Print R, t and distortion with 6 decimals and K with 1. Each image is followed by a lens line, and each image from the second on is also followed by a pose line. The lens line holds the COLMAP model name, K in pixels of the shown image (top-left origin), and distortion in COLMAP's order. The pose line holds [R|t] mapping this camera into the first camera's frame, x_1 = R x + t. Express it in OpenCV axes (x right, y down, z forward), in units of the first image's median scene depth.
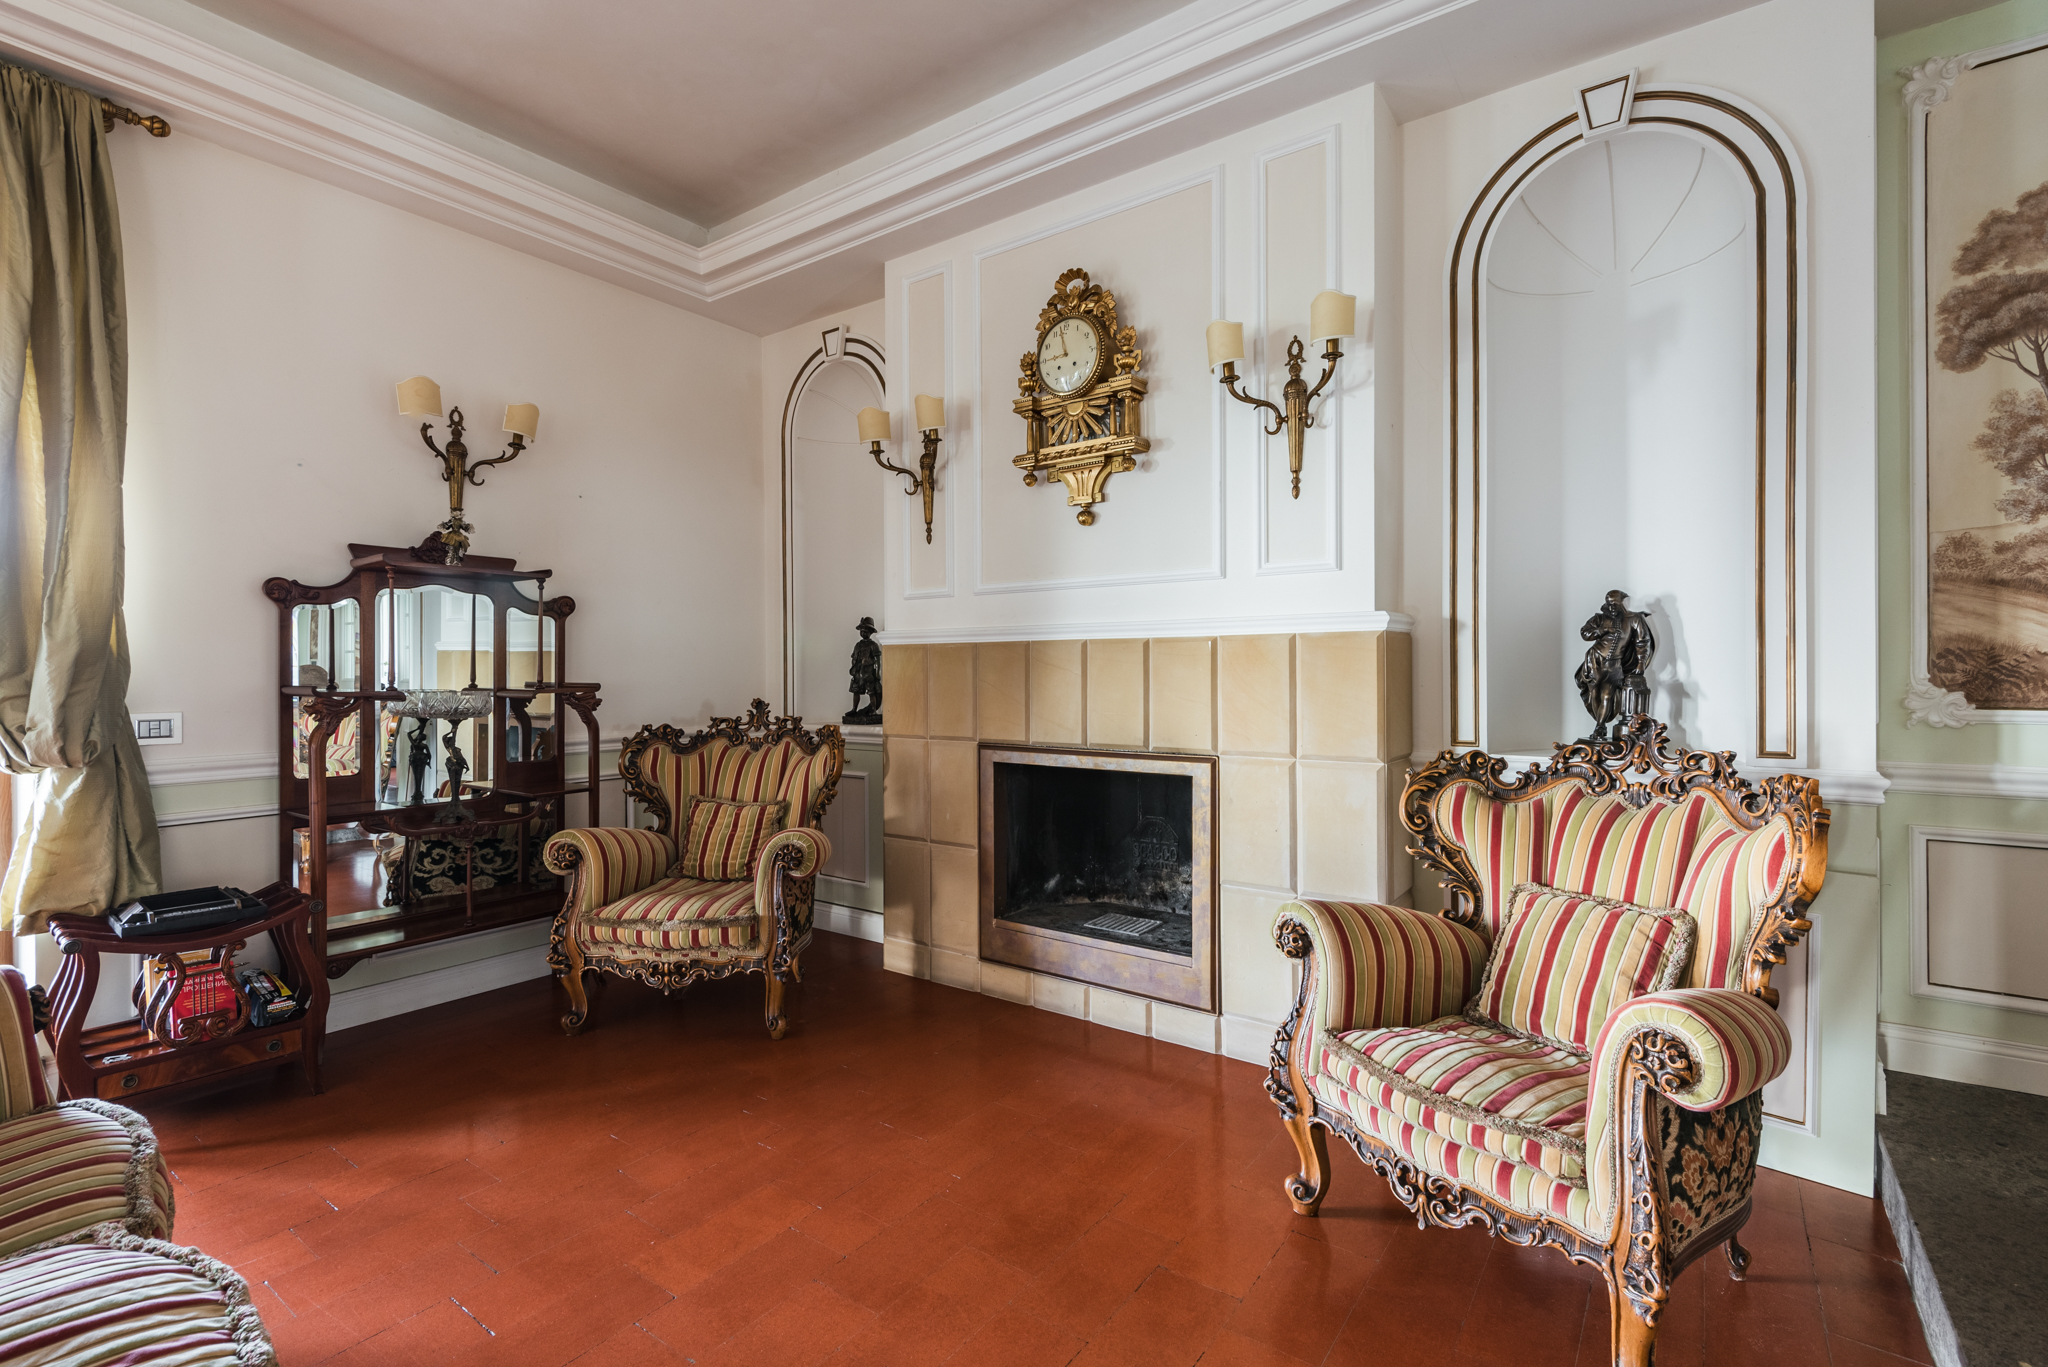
lens RADIAL K [[942.8, 0, 1023.1], [0, 942.8, 680.4], [0, 0, 1]] dist [0.009260, -0.003312]
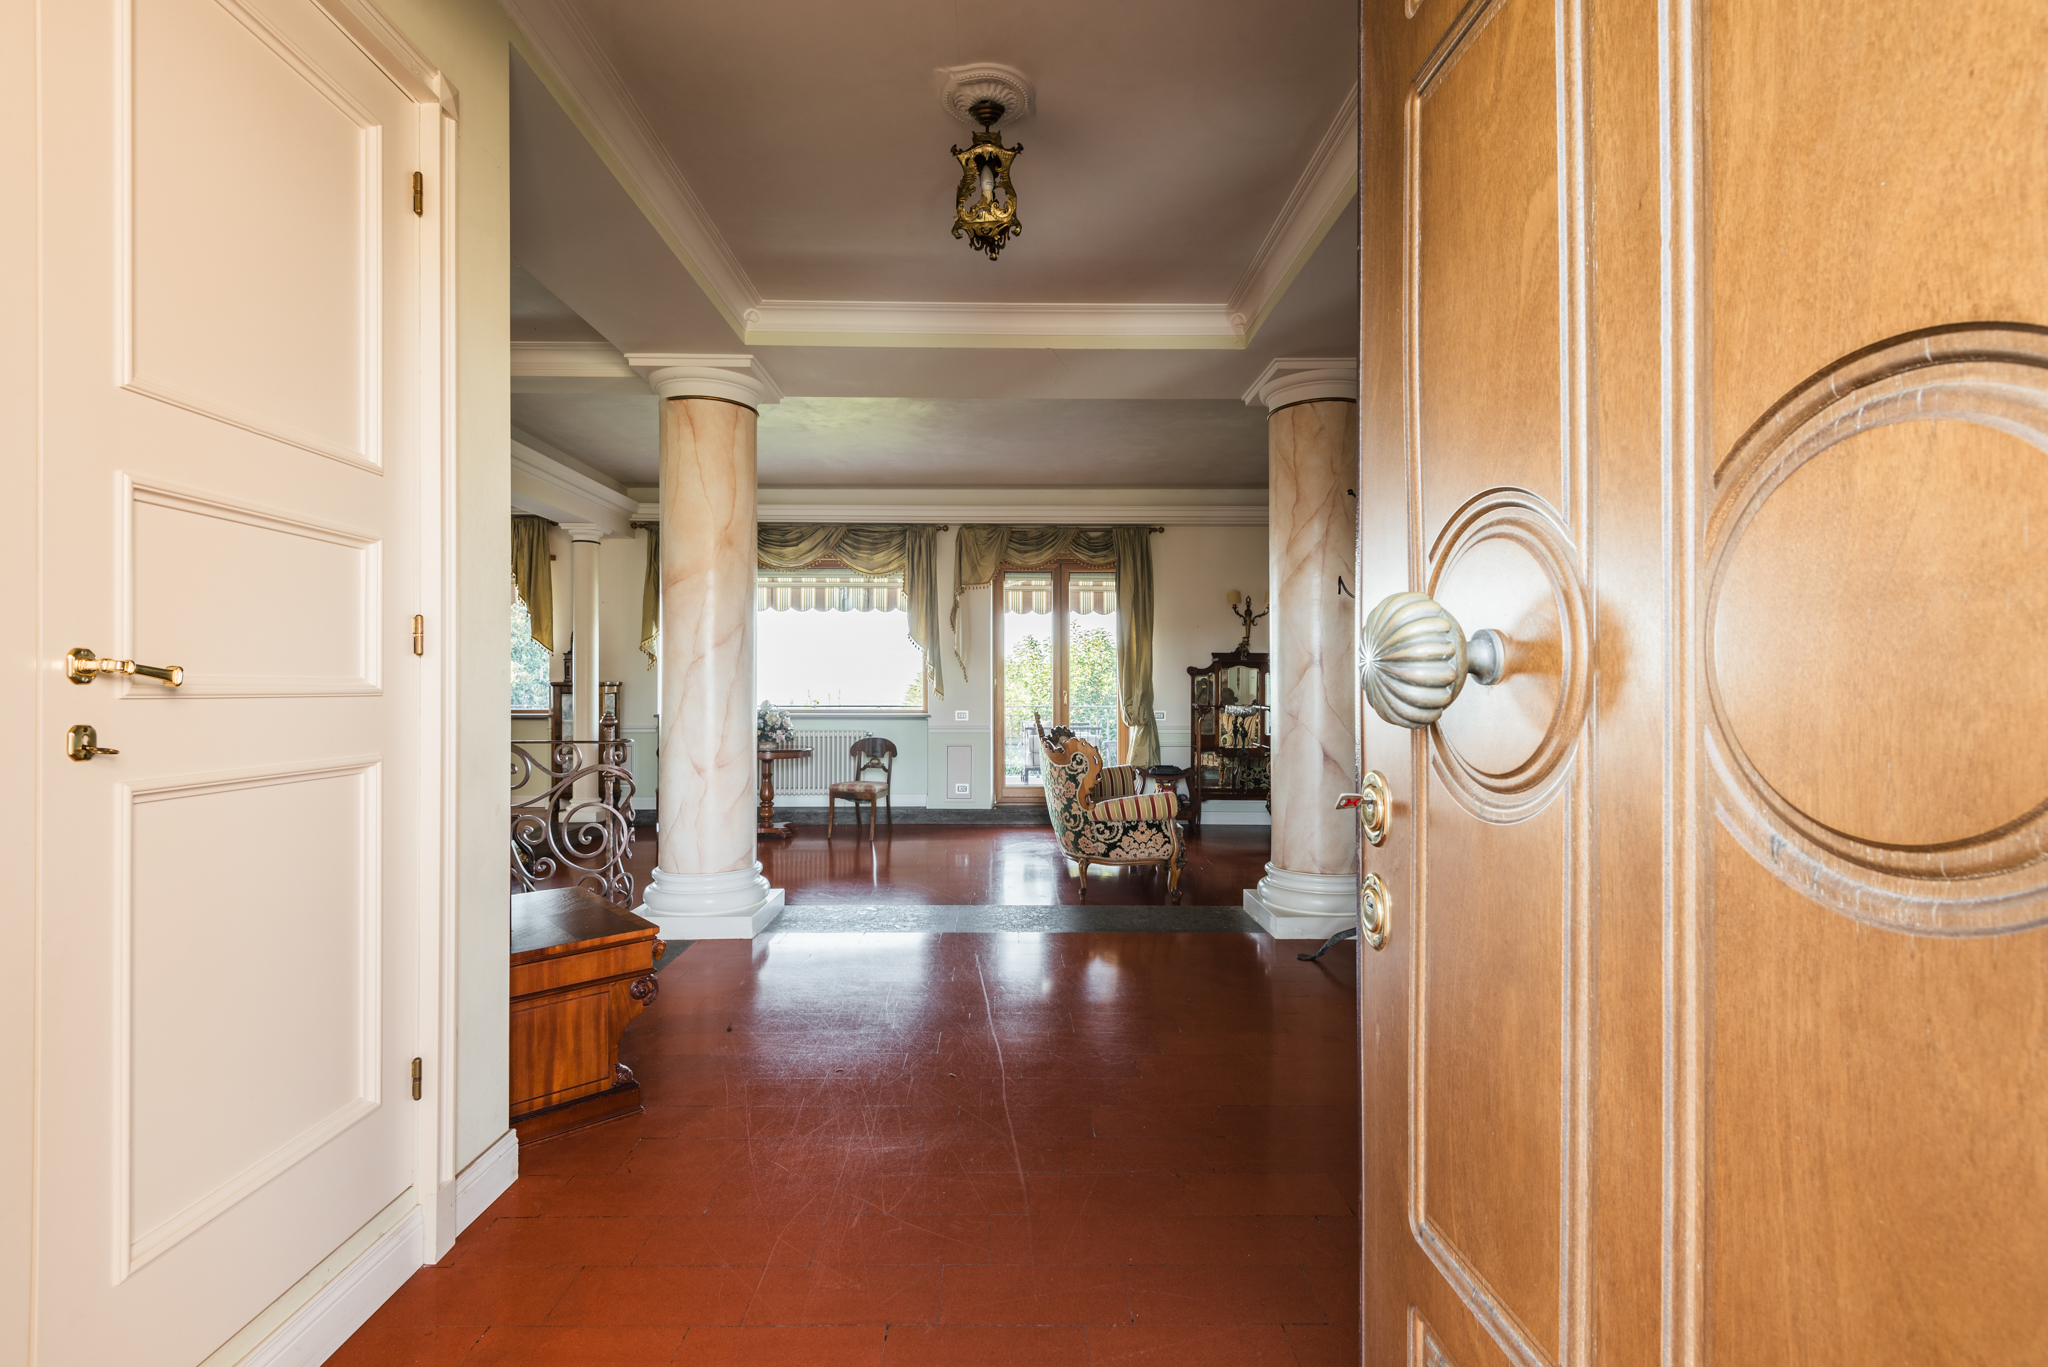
lens RADIAL K [[942.8, 0, 1025.1], [0, 942.8, 691.1], [0, 0, 1]] dist [0.009260, -0.003312]
pose [[0.590599, -0.003801, -0.806956, 1.205529], [0.000150, 0.999989, -0.004601, -0.020566], [0.806965, 0.002596, 0.590594, -1.088452]]
